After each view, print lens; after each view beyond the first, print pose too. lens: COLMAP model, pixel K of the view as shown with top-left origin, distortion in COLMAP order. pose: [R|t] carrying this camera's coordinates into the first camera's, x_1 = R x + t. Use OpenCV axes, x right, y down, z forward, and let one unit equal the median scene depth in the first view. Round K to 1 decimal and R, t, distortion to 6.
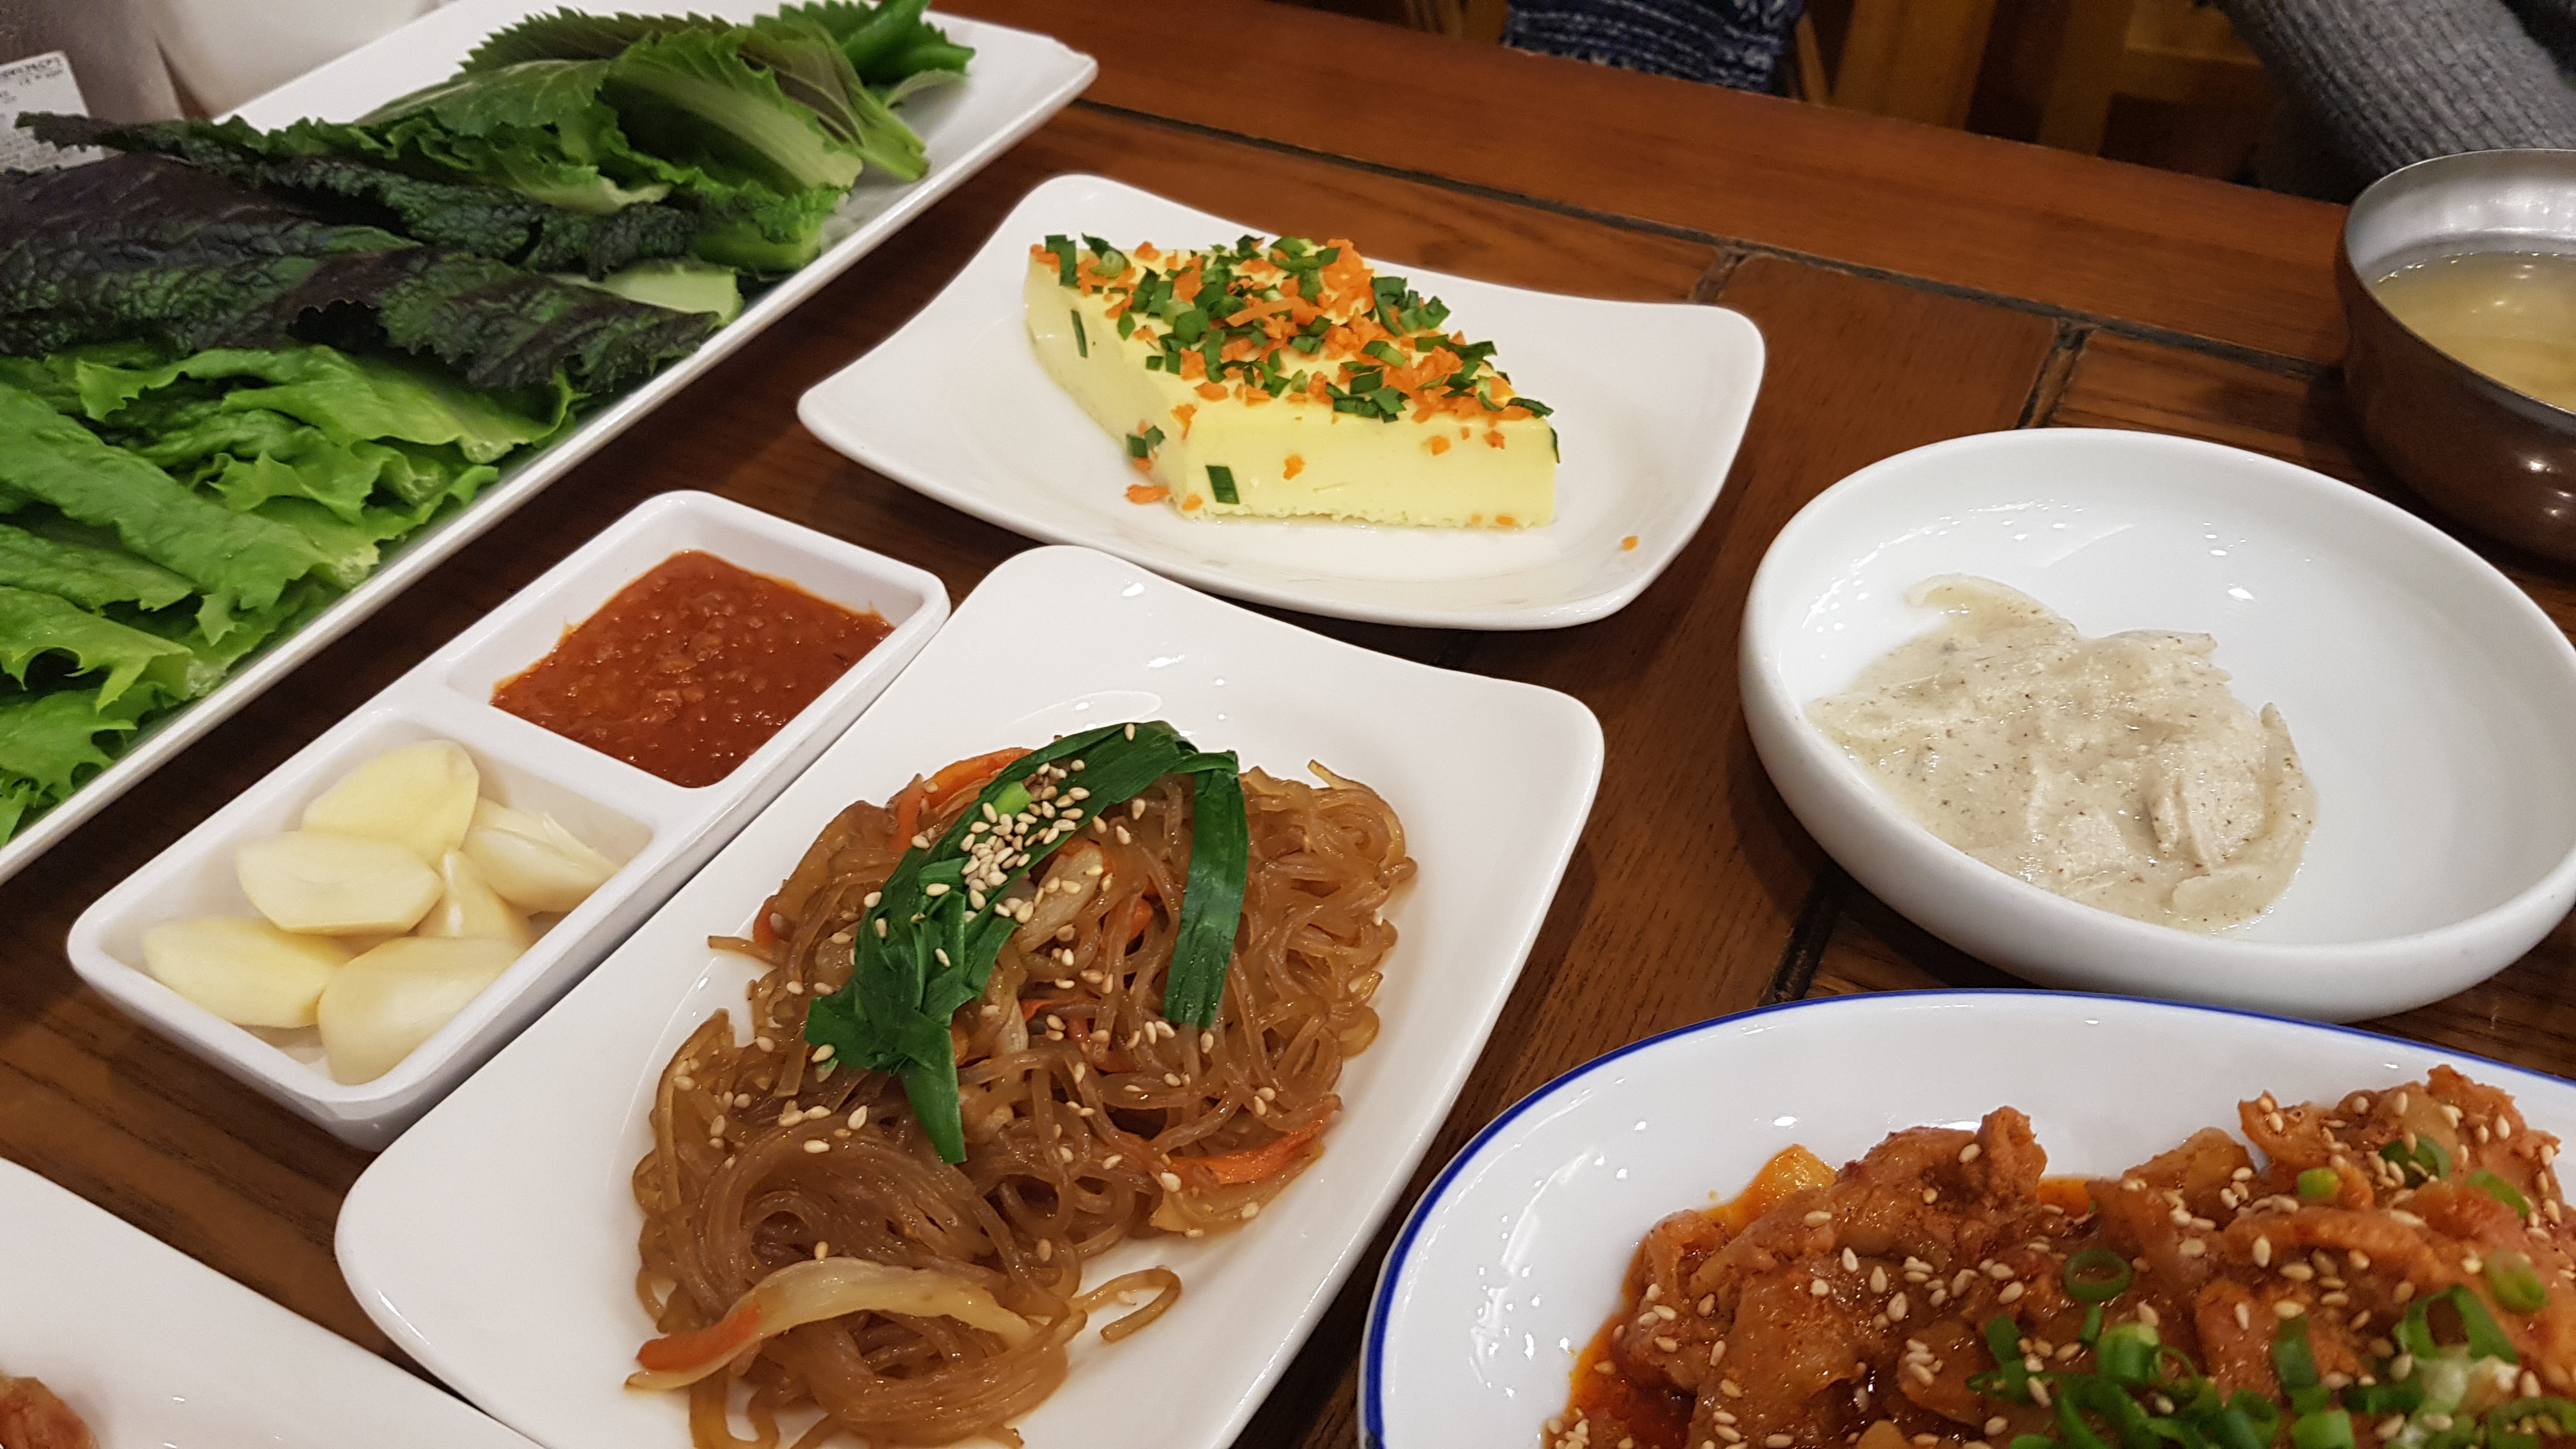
lens RADIAL K [[2077.9, 0, 1263.5], [0, 2077.9, 679.4], [0, 0, 1]] dist [0.089361, -0.198324]
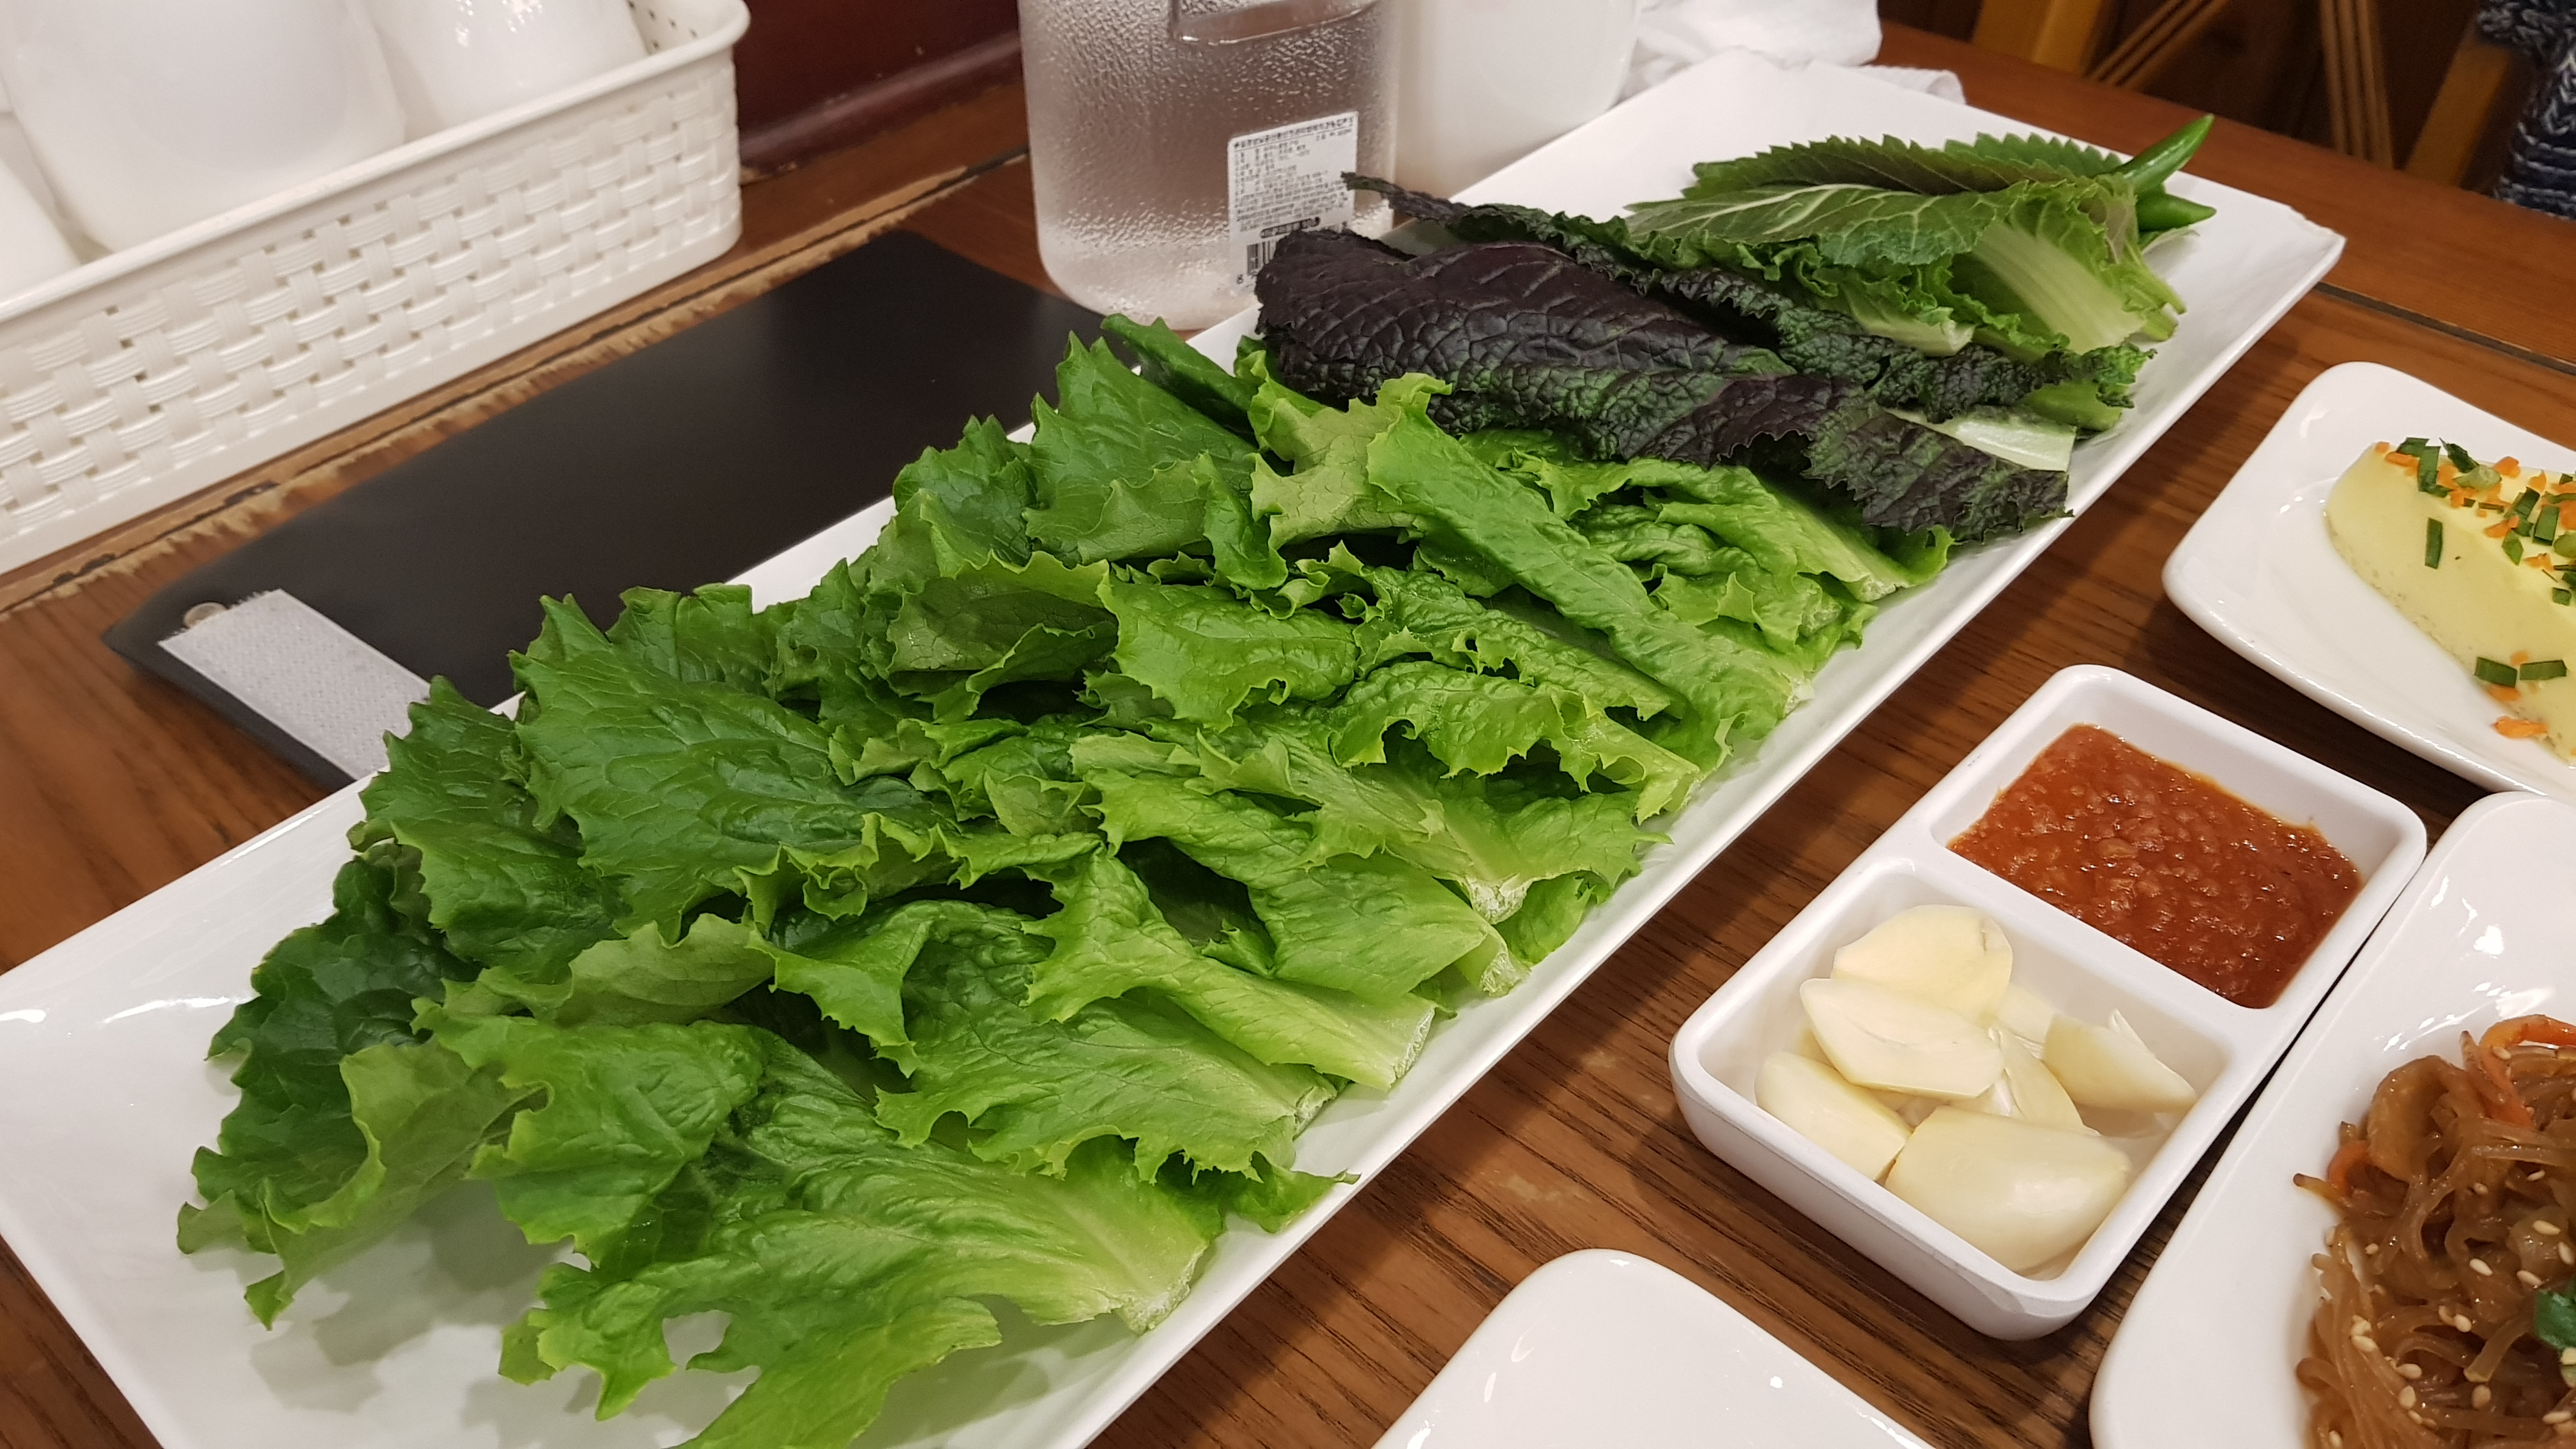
lens RADIAL K [[2038.6, 0, 1288.0], [0, 2038.6, 724.5], [0, 0, 1]] dist [0.087188, -0.188195]
pose [[0.972218, 0.166192, -0.164838, -0.475572], [-0.164021, 0.986093, 0.026791, -0.025666], [0.166998, 0.000990, 0.985957, -0.020764]]
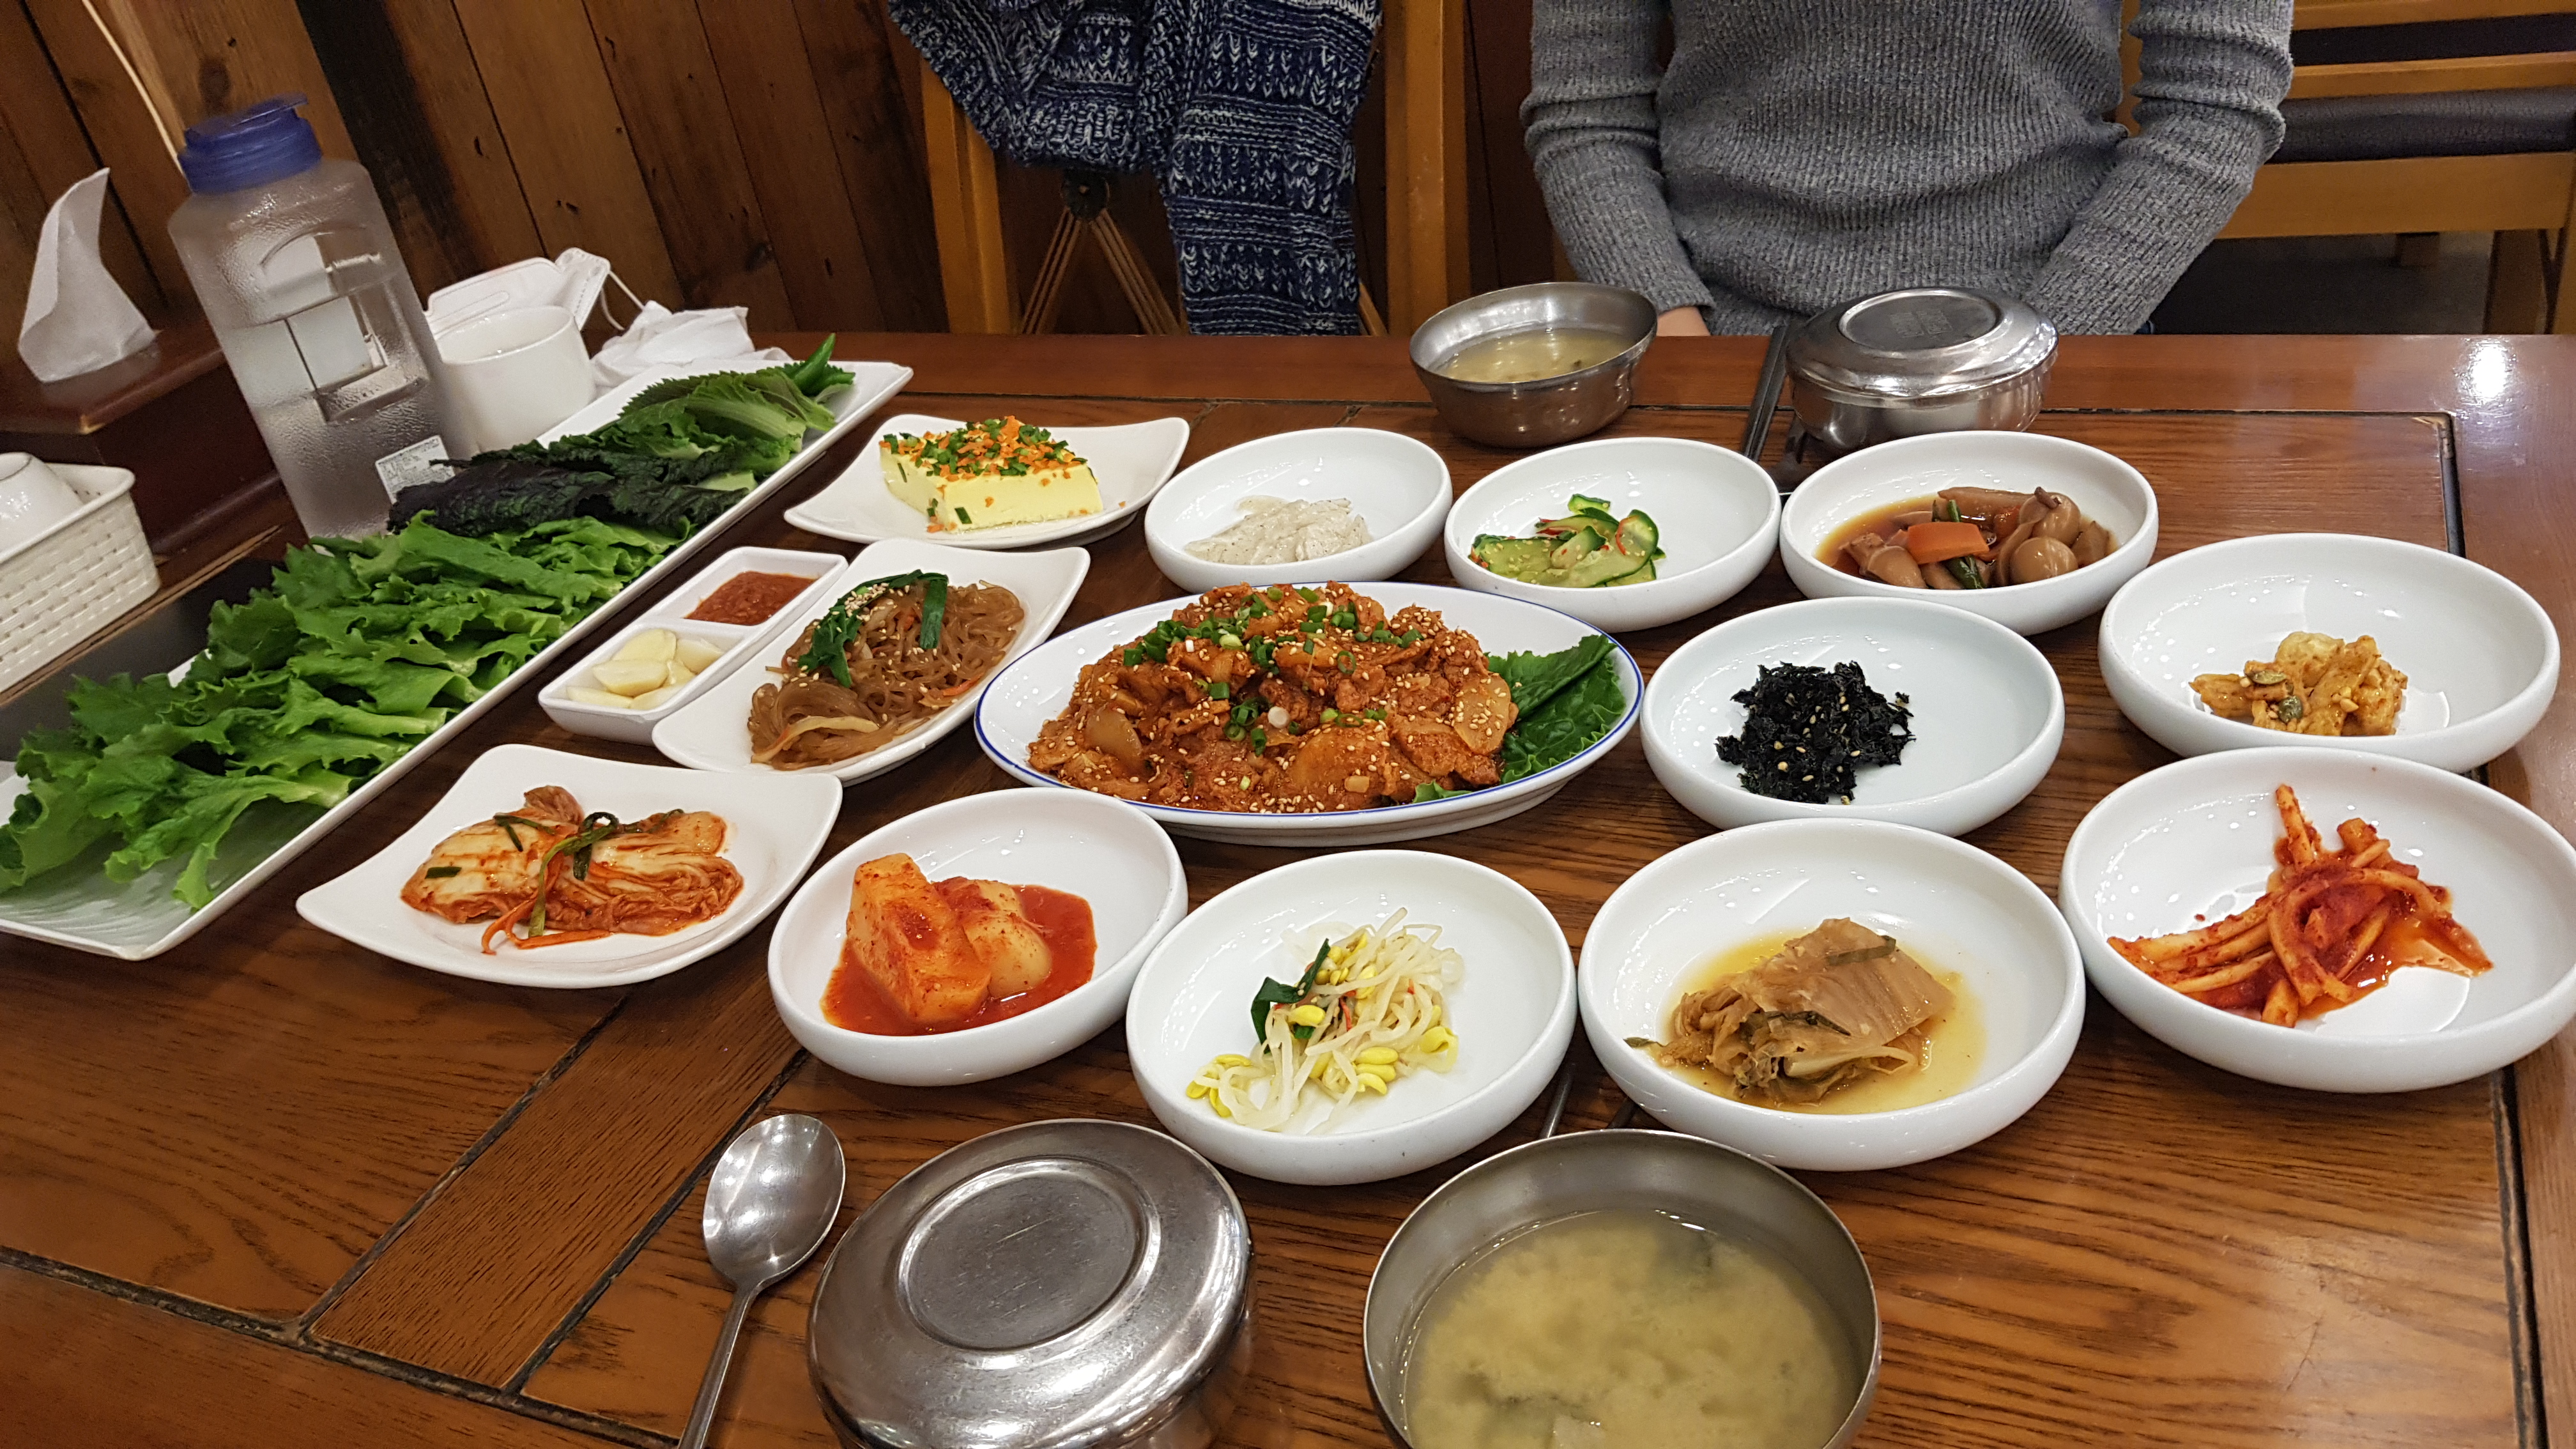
lens RADIAL K [[2038.6, 0, 1288.0], [0, 2038.6, 724.5], [0, 0, 1]] dist [0.087188, -0.188195]
pose [[0.986690, -0.162128, -0.012562, 0.348204], [0.158574, 0.976413, -0.146534, 0.557672], [0.036023, 0.142592, 0.989126, -1.305625]]
